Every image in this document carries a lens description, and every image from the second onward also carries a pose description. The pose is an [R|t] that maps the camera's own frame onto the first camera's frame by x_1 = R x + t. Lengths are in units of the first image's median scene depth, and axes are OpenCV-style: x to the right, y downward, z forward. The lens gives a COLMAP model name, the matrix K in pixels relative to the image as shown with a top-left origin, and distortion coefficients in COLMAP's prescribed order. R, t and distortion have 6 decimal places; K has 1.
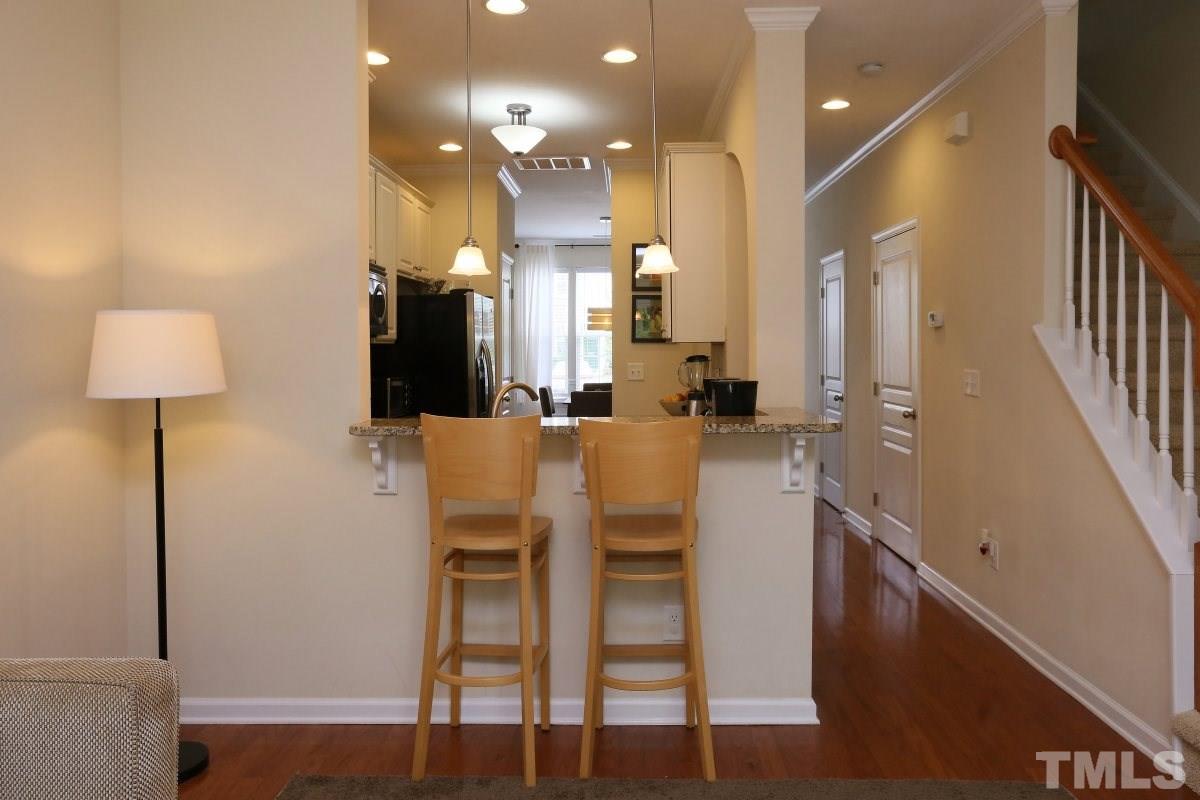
lens RADIAL K [[852.4, 0, 620.2], [0, 852.4, 357.4], [0, 0, 1]] dist [-0.050332, -0.000469]
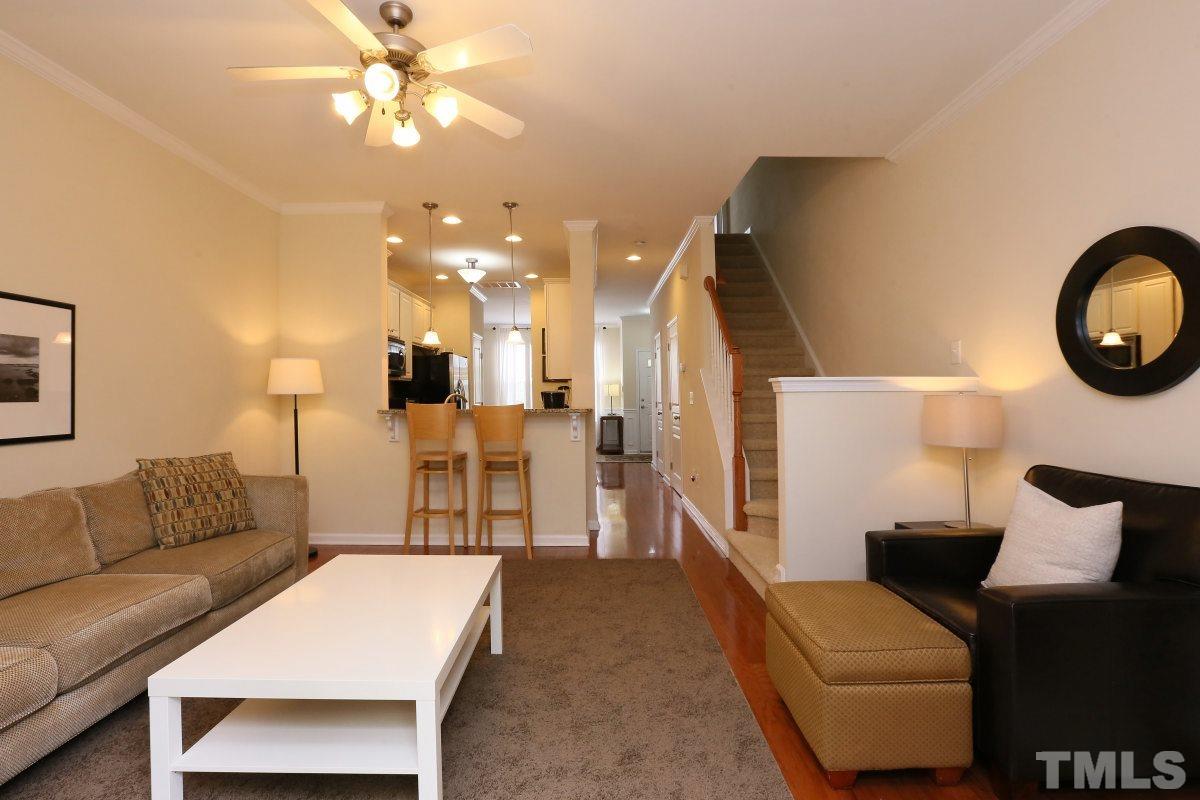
lens RADIAL K [[578.9, 0, 592.9], [0, 578.9, 406.7], [0, 0, 1]] dist [-0.023811, 0.001150]
pose [[0.999976, 0.002471, 0.006548, 0.153595], [-0.002524, 0.999964, 0.008051, 0.034746], [-0.006527, -0.008067, 0.999946, -0.344535]]
